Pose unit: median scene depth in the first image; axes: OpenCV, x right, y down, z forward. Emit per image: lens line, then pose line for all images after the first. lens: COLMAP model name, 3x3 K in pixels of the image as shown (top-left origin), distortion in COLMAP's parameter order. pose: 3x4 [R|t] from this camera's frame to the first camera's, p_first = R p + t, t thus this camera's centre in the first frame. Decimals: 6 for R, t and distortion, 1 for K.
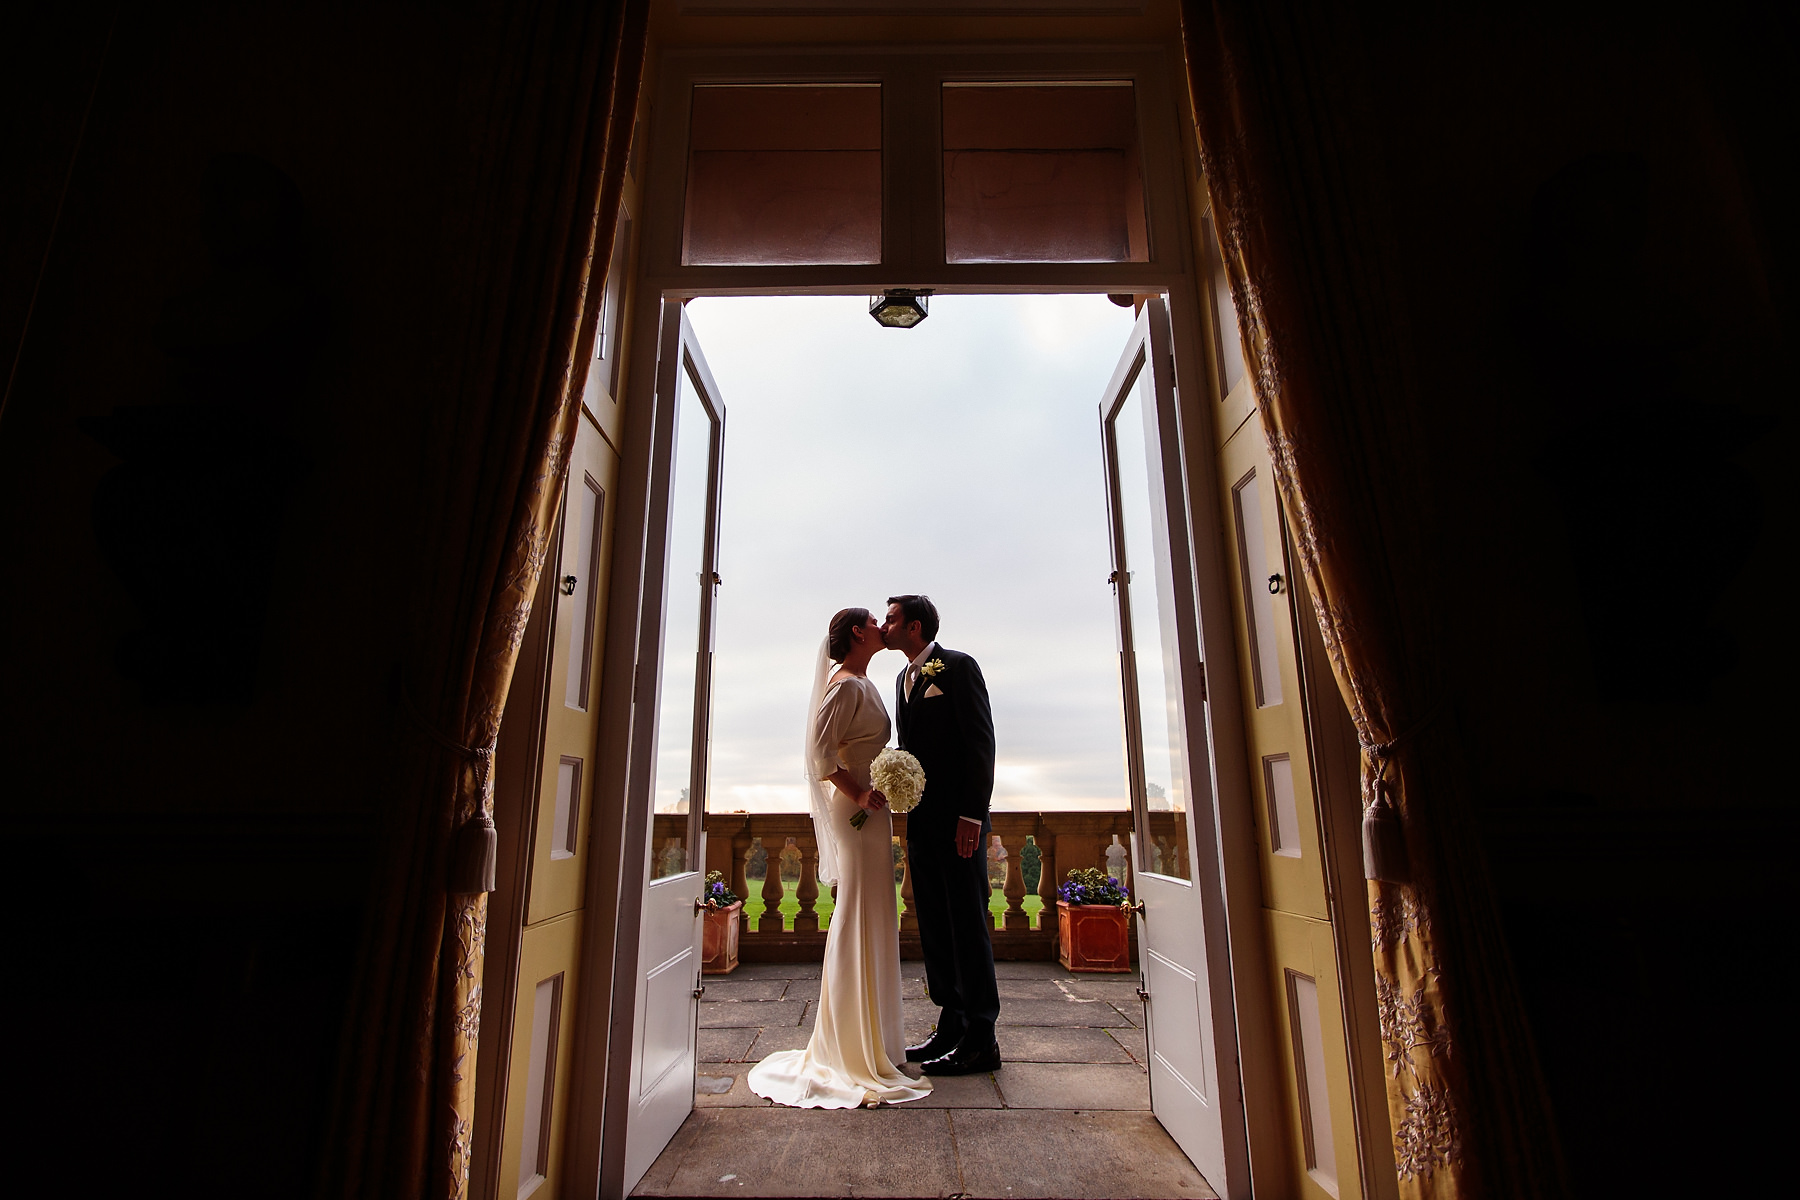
lens RADIAL K [[870.8, 0, 885.9], [0, 870.8, 599.4], [0, 0, 1]] dist [-0.002959, 0.000020]
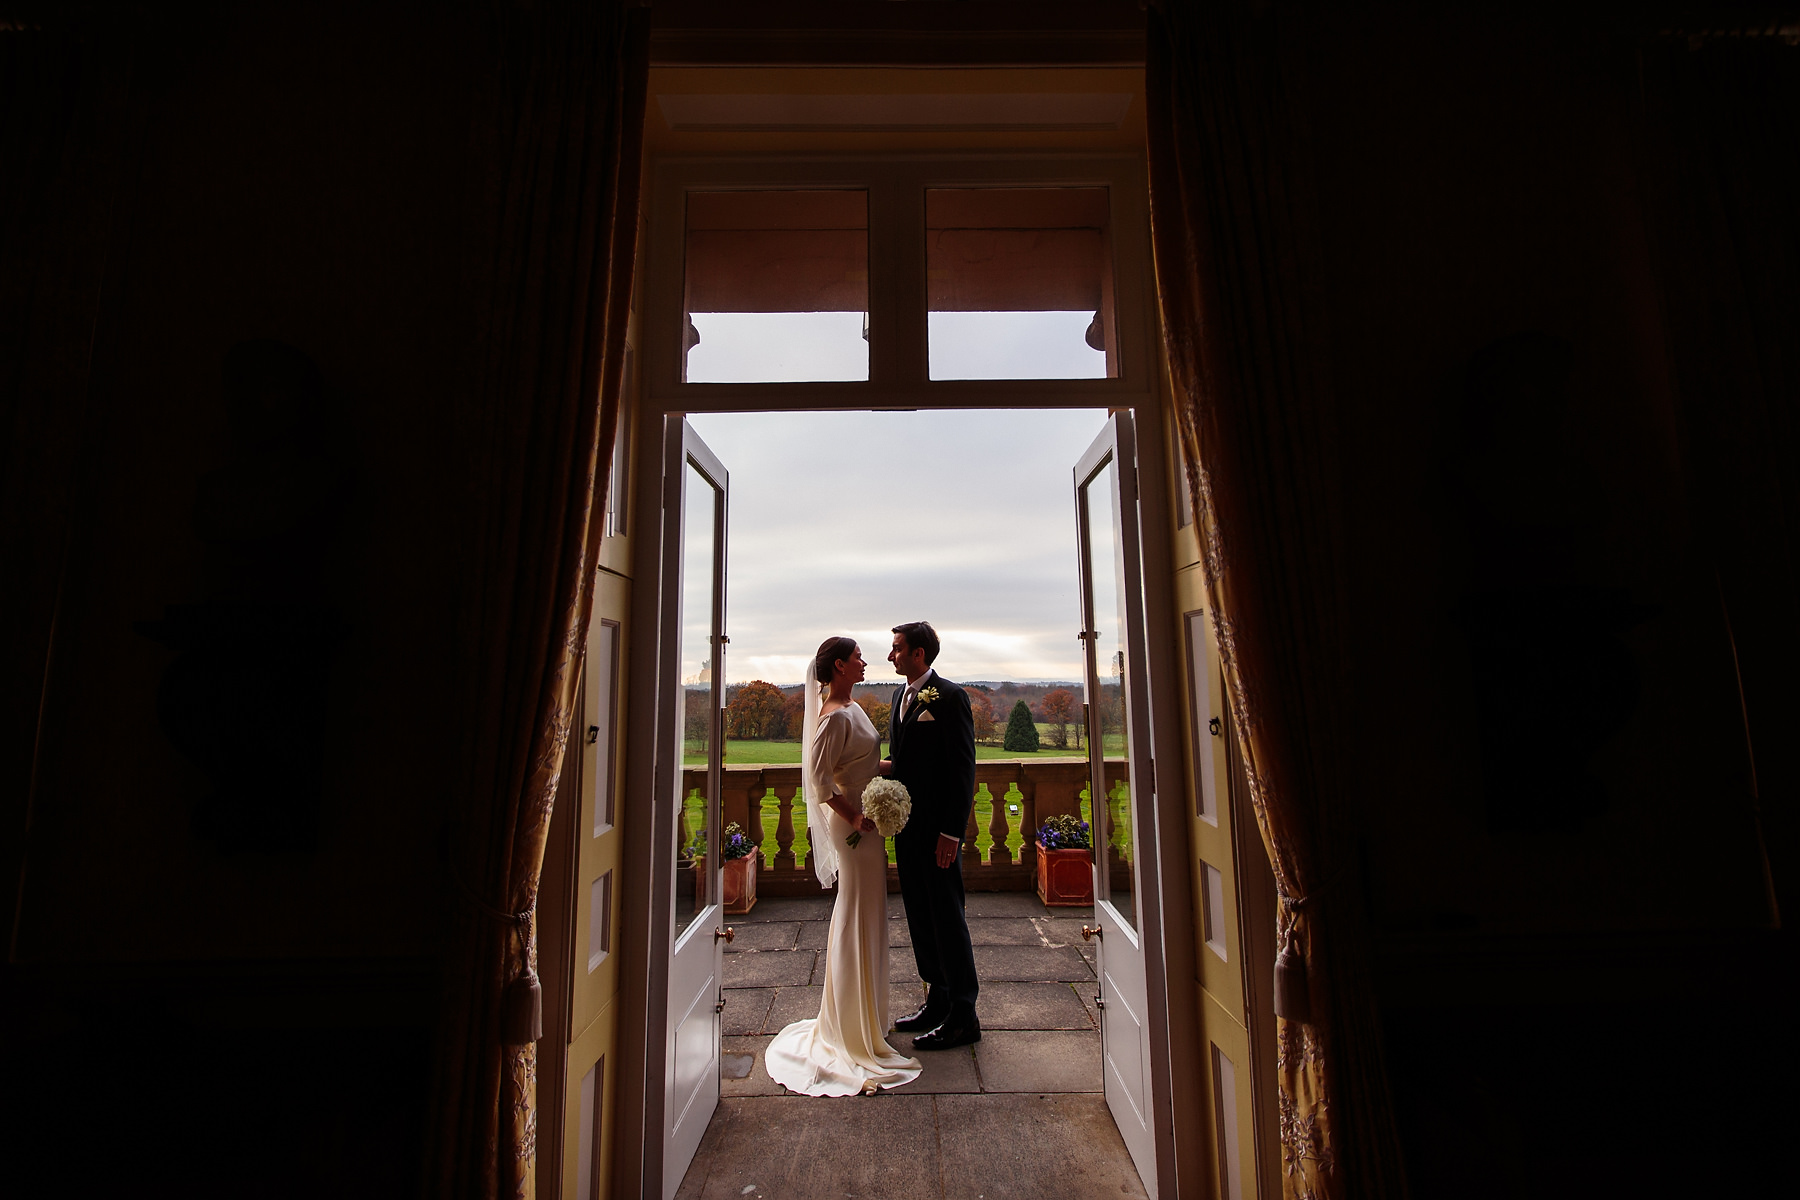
lens RADIAL K [[805.1, 0, 900.0], [0, 805.1, 600.0], [0, 0, 1]] dist [0.001697, 0.000074]
pose [[0.999845, -0.008988, 0.015156, 0.016635], [0.007181, 0.993304, 0.115307, -0.250583], [-0.016091, -0.115180, 0.993214, -0.017855]]
